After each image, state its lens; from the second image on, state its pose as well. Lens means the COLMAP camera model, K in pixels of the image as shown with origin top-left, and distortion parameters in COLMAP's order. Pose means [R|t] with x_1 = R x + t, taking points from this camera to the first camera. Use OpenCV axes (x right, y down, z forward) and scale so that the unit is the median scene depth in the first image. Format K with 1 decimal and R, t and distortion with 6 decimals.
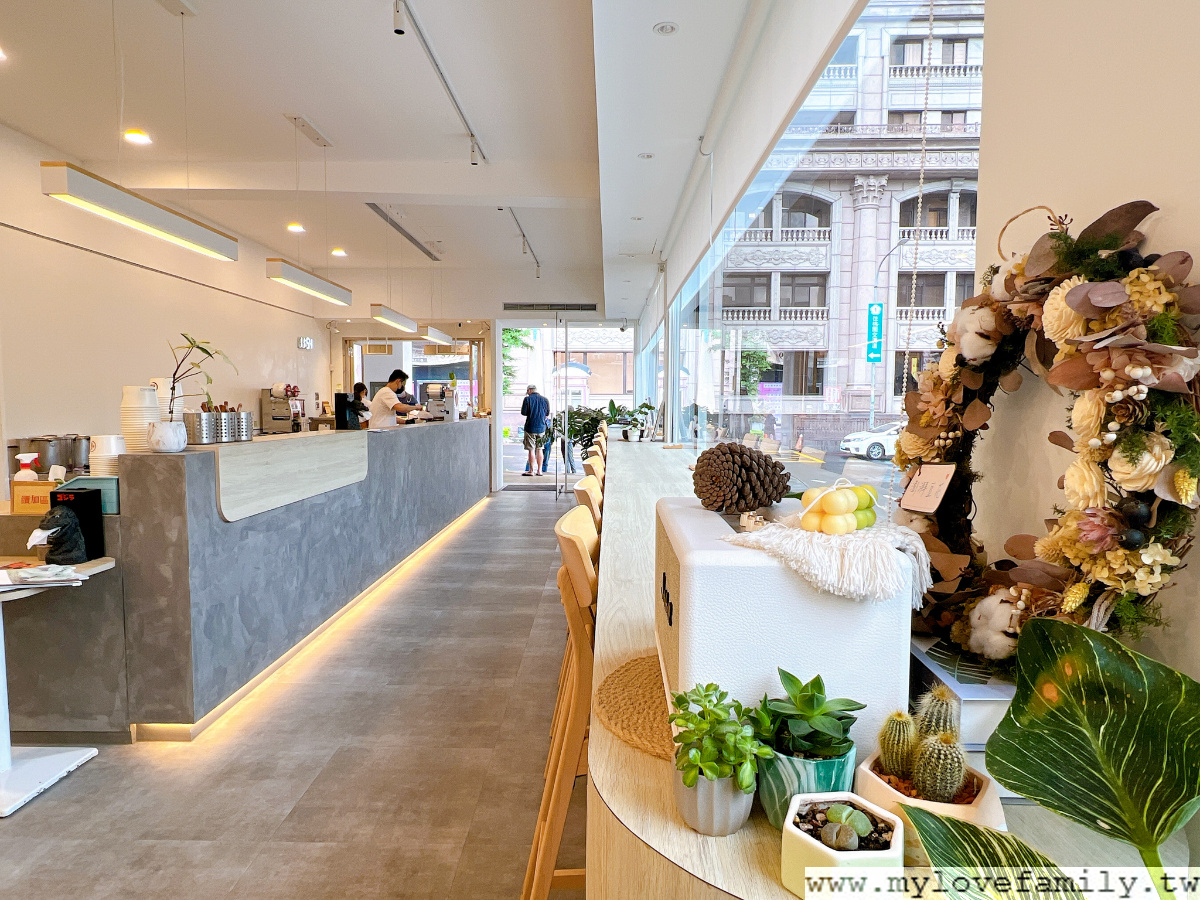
lens RADIAL K [[696.0, 0, 600.9], [0, 696.0, 450.7], [0, 0, 1]] dist [0.006965, 0.000669]
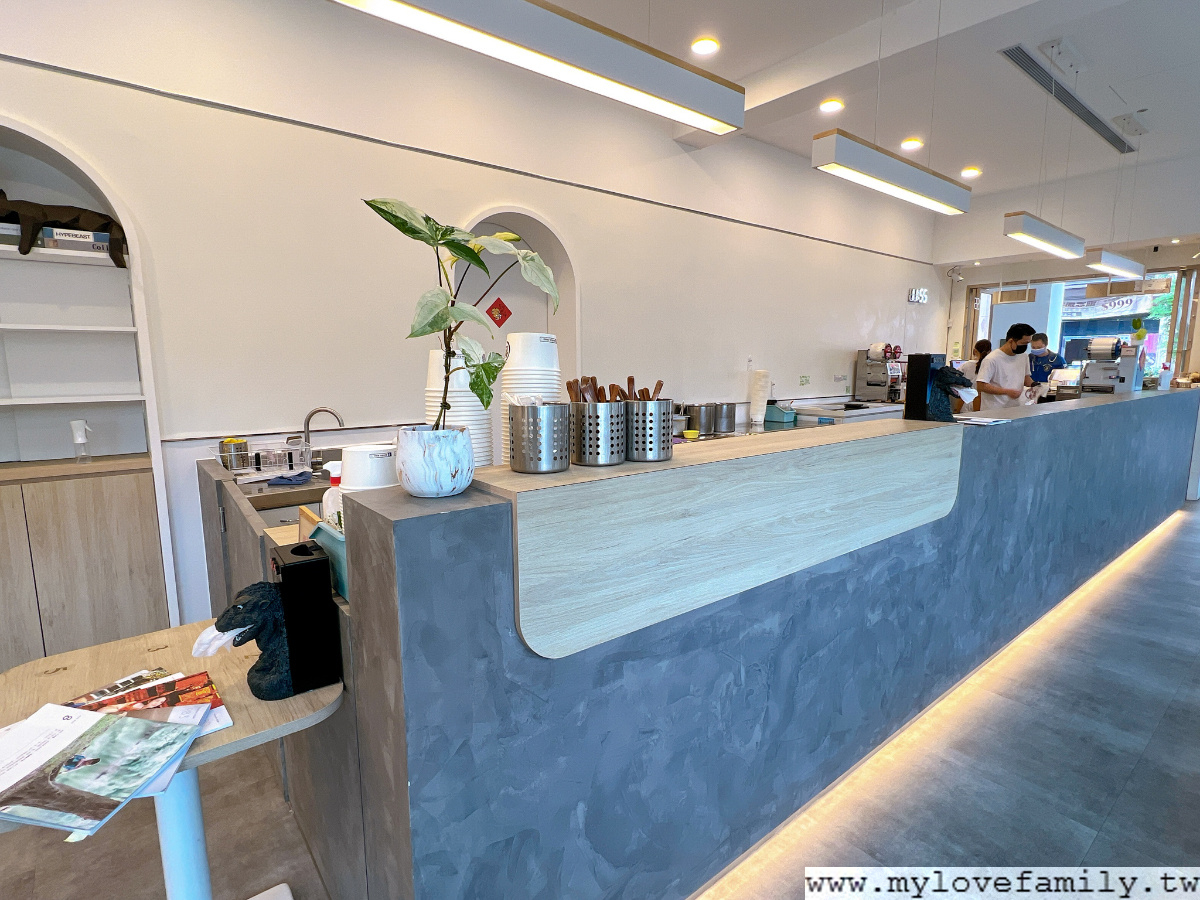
lens RADIAL K [[597.9, 0, 606.0], [0, 597.9, 450.0], [0, 0, 1]] dist [-0.003000, 0.000222]
pose [[0.620154, 0.107773, -0.777042, -0.150767], [-0.047757, 0.993868, 0.099731, -0.043284], [0.783025, -0.024740, 0.621498, 0.511637]]
